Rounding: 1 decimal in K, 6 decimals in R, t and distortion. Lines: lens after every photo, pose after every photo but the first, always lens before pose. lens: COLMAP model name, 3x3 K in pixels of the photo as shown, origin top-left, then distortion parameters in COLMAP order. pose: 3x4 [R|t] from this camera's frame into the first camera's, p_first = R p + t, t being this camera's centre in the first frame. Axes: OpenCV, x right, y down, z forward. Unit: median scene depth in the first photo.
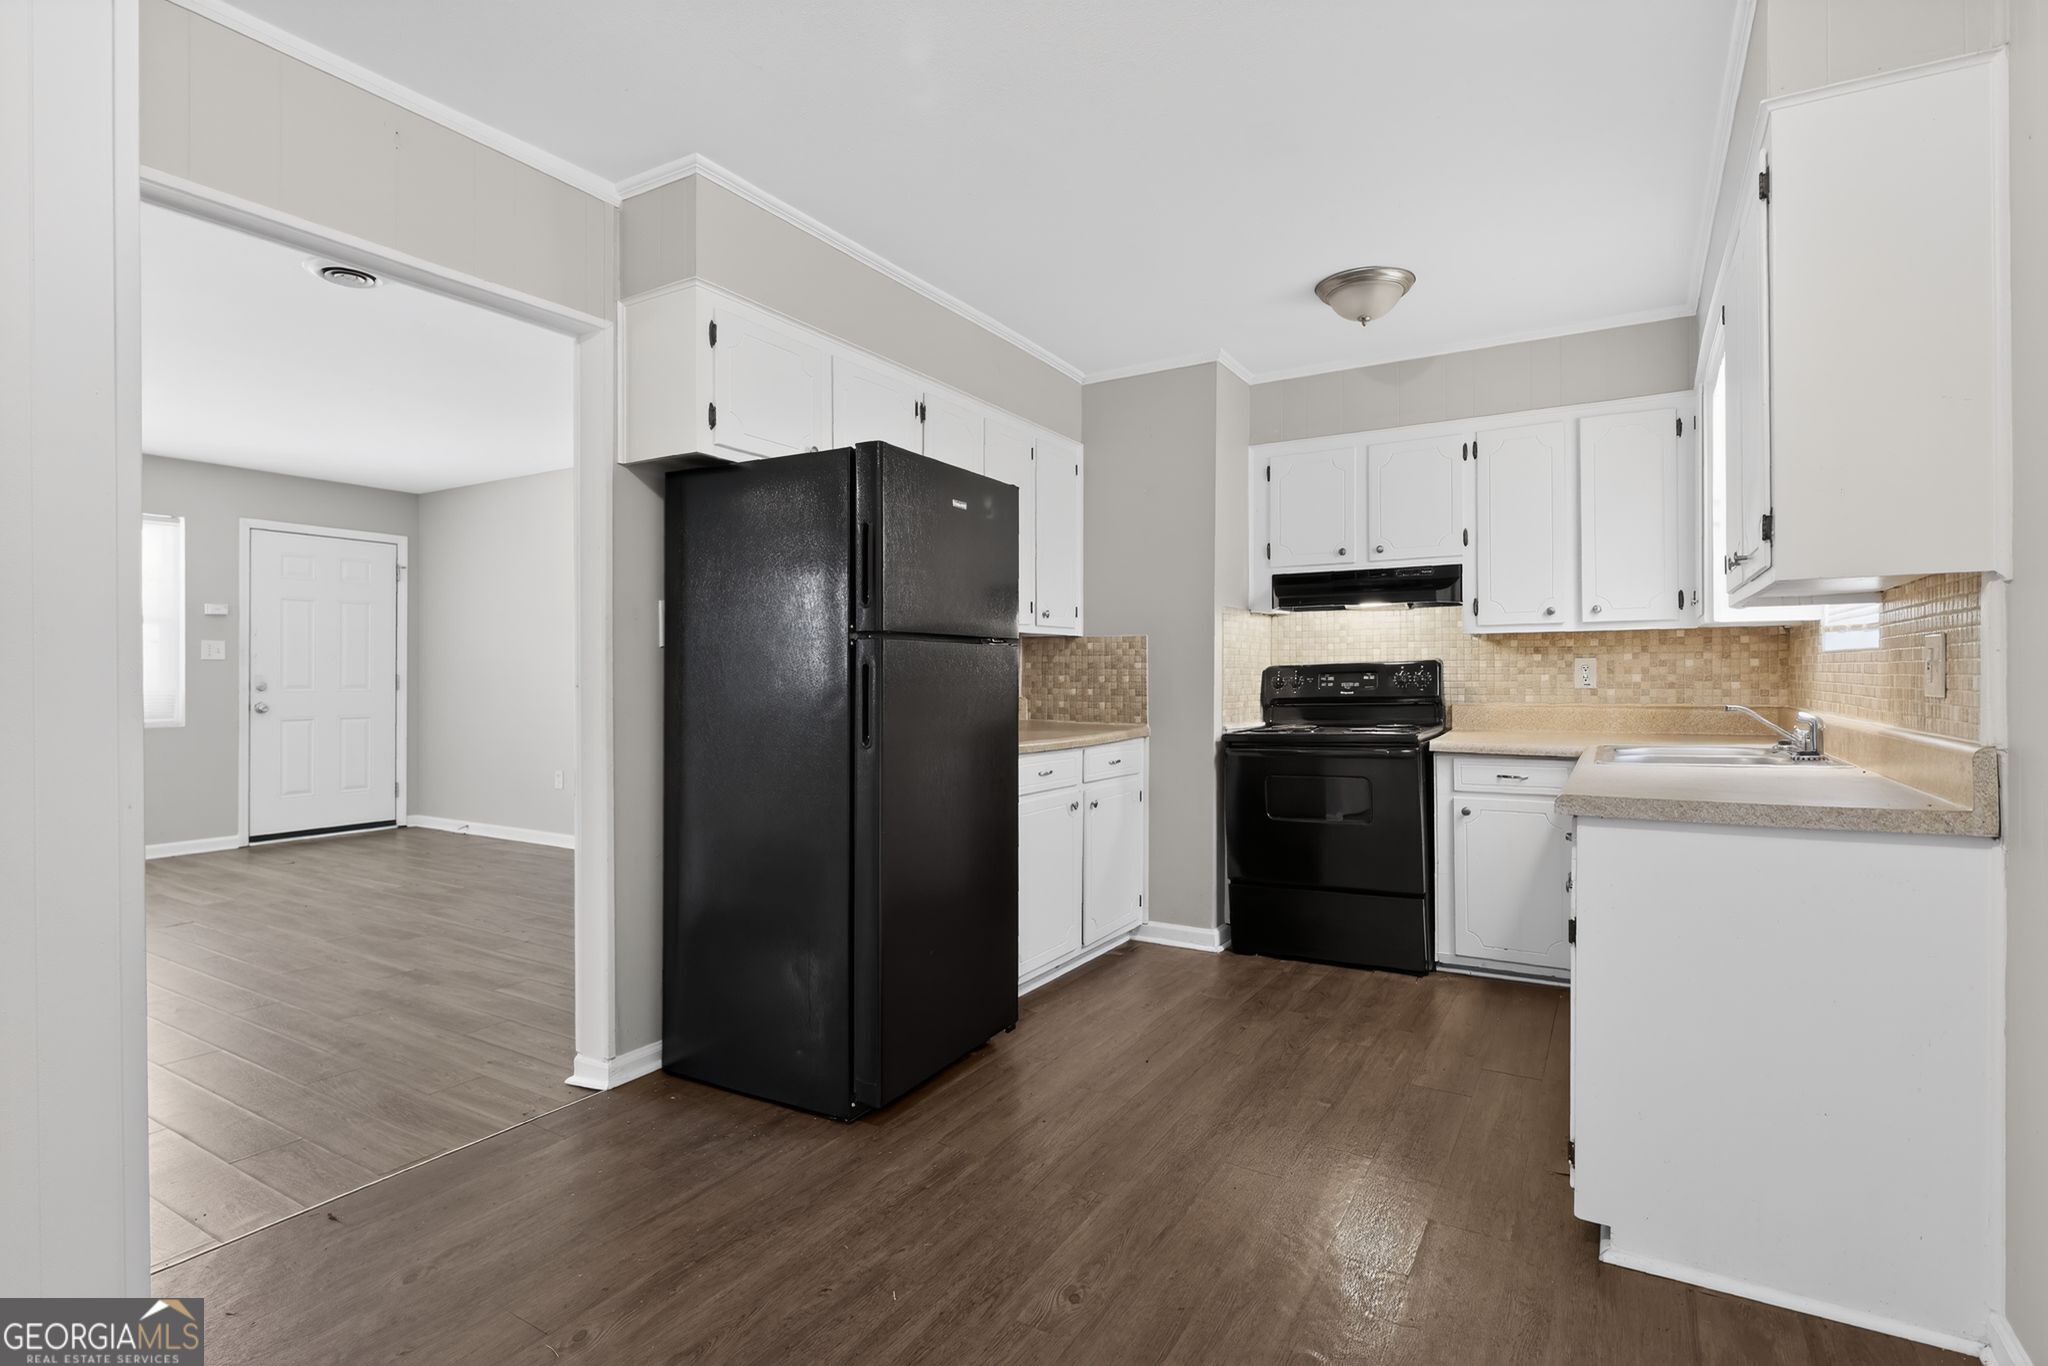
lens RADIAL K [[997.9, 0, 1014.6], [0, 997.9, 675.1], [0, 0, 1]] dist [0.013503, -0.006815]
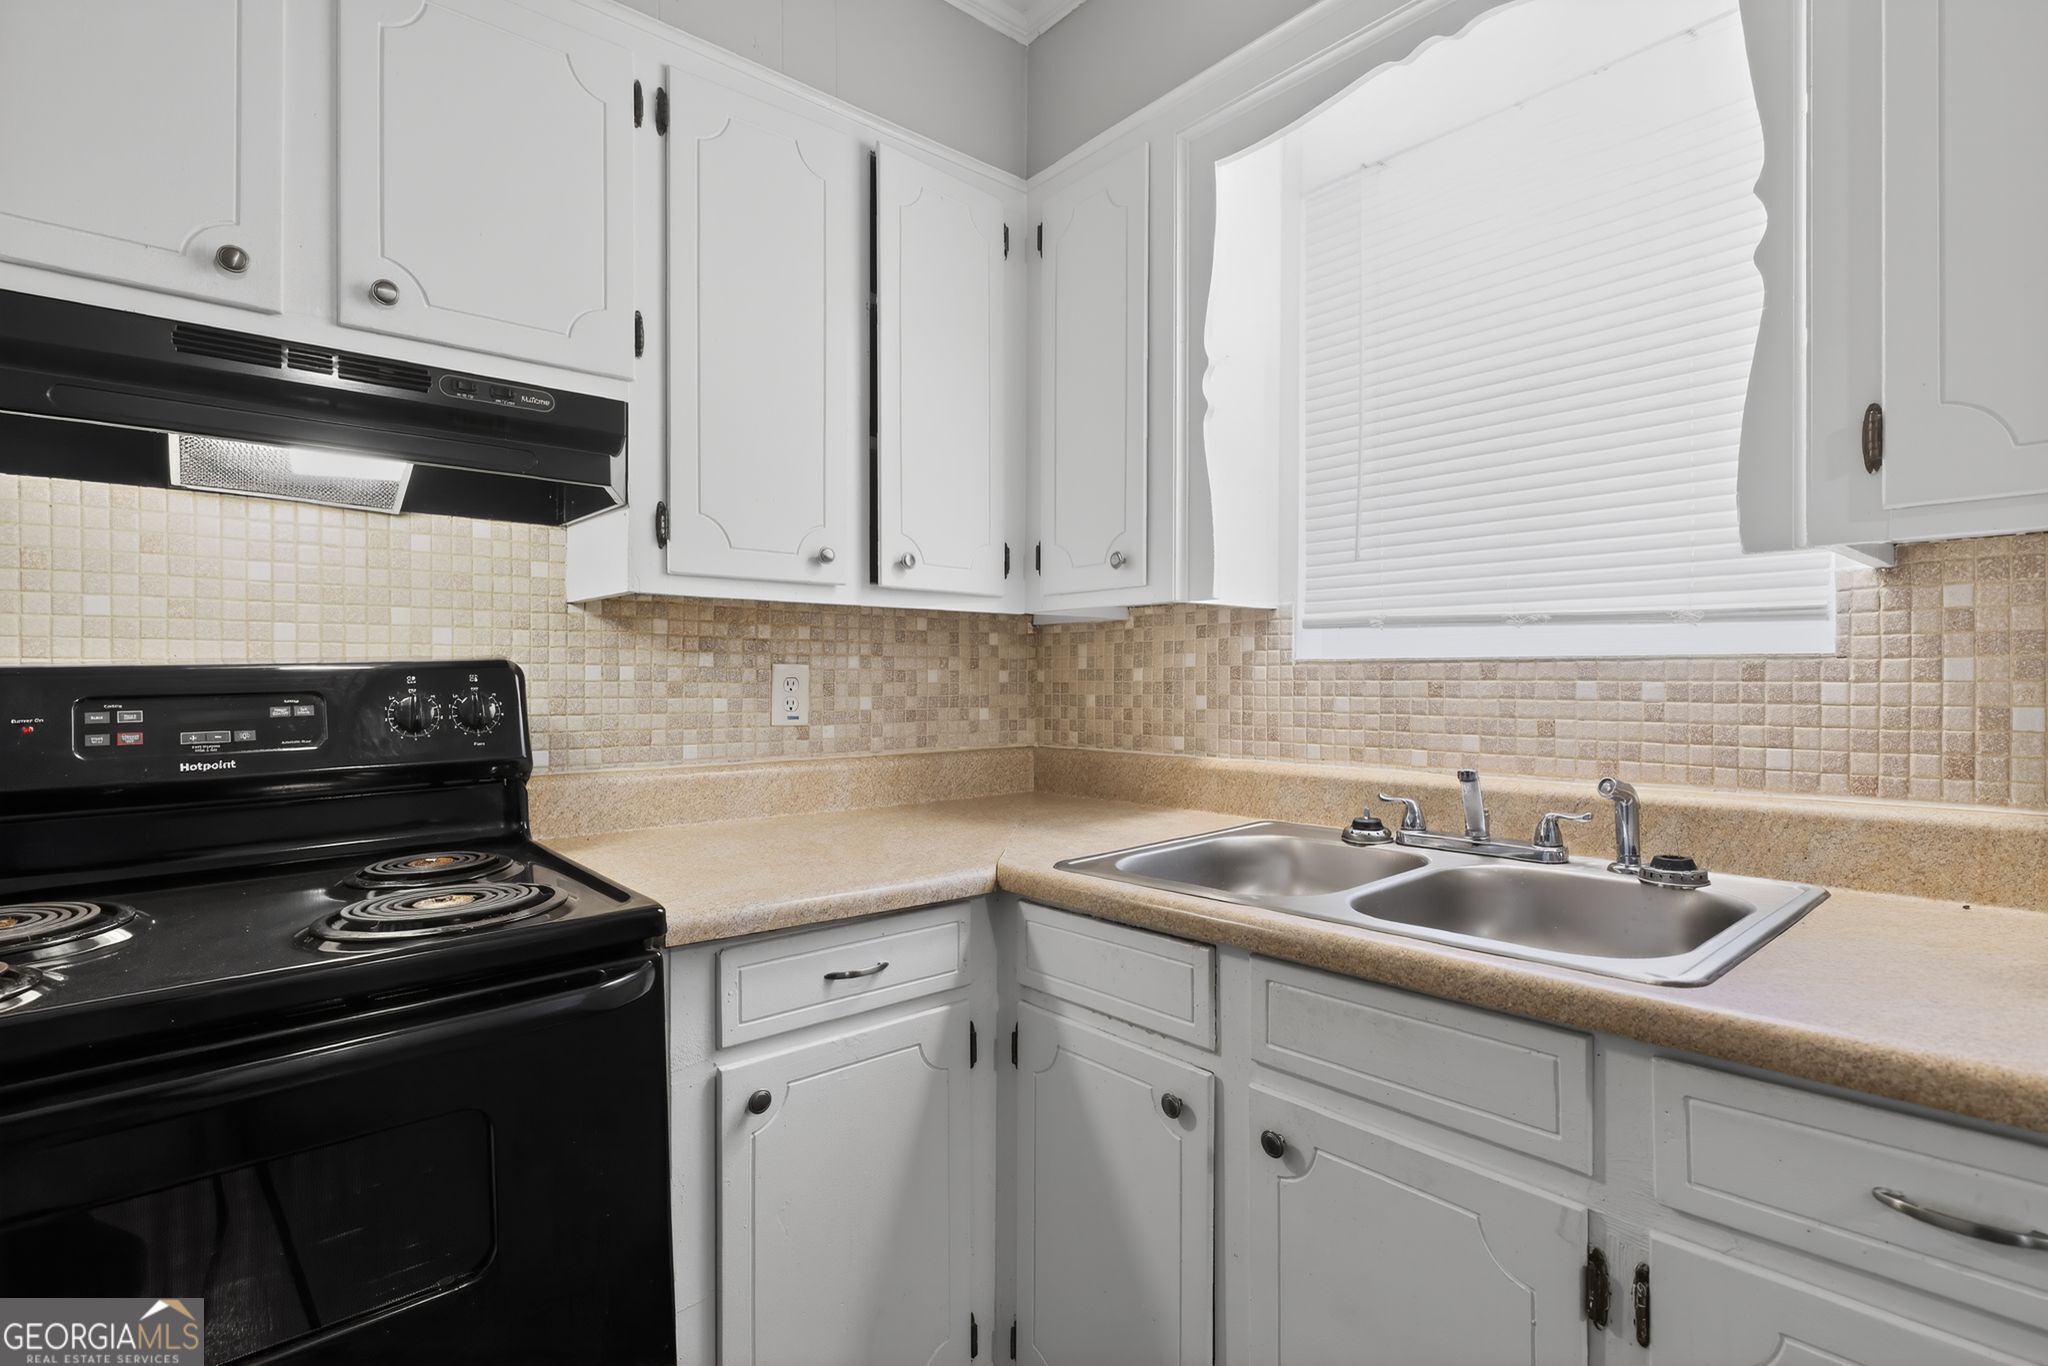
lens RADIAL K [[997.9, 0, 1041.1], [0, 997.9, 683.8], [0, 0, 1]] dist [0.013503, -0.006815]
pose [[0.303977, 0.003871, 0.952672, 0.142019], [-0.000584, 0.999992, -0.003877, -0.005471], [-0.952679, 0.000622, 0.303977, 0.748816]]
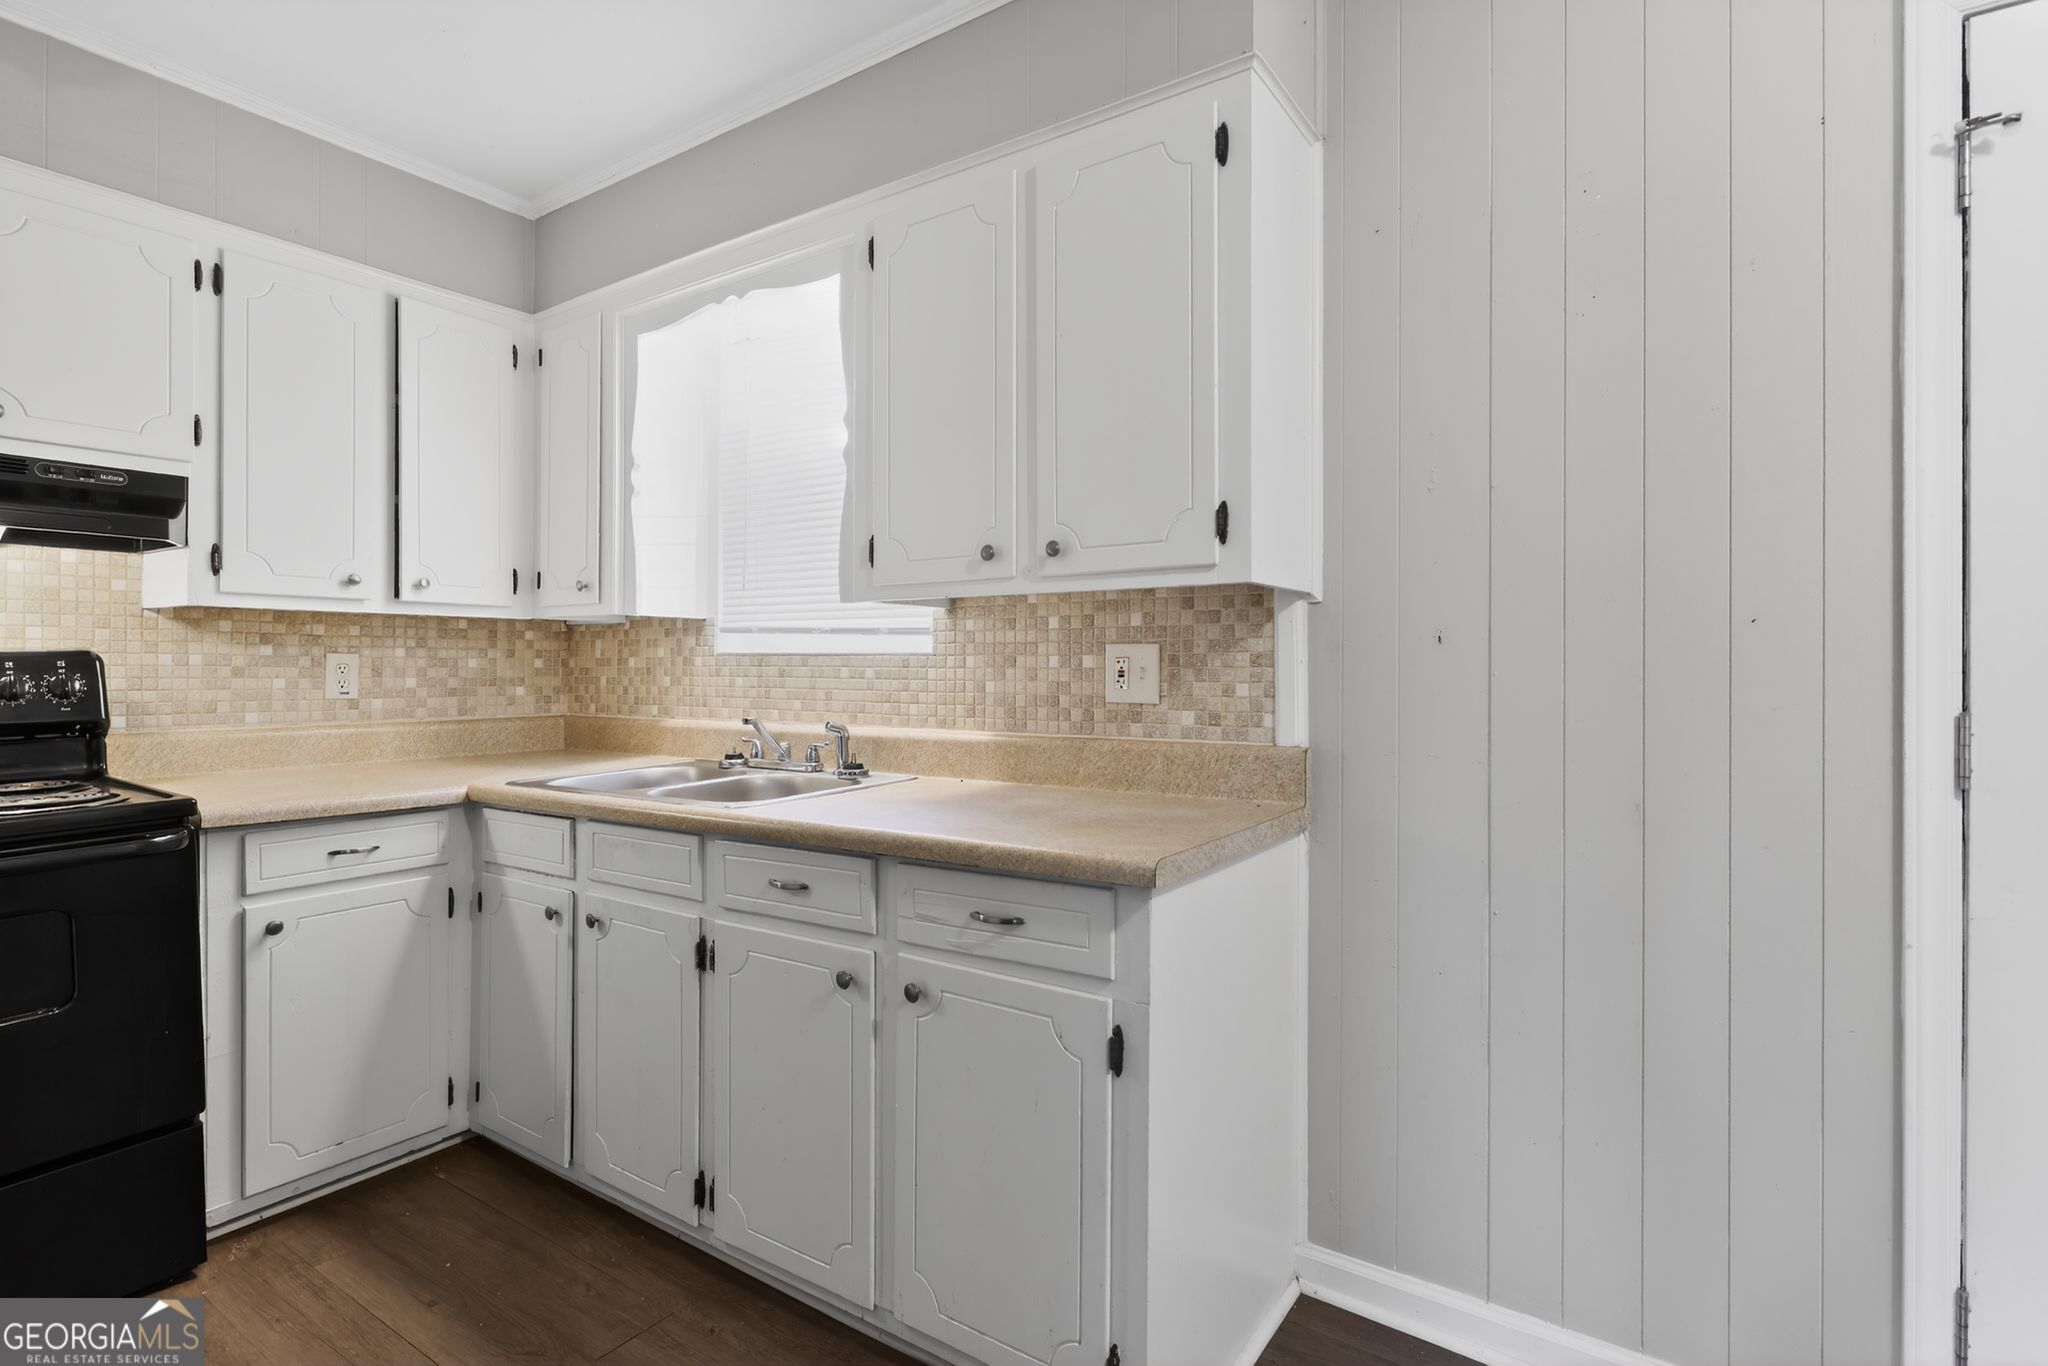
lens RADIAL K [[997.9, 0, 1020.6], [0, 997.9, 666.3], [0, 0, 1]] dist [0.013503, -0.006815]
pose [[0.061169, 0.007293, 0.998101, -0.072481], [-0.001764, 0.999973, -0.007198, -0.004492], [-0.998126, -0.001320, 0.061180, 0.517578]]
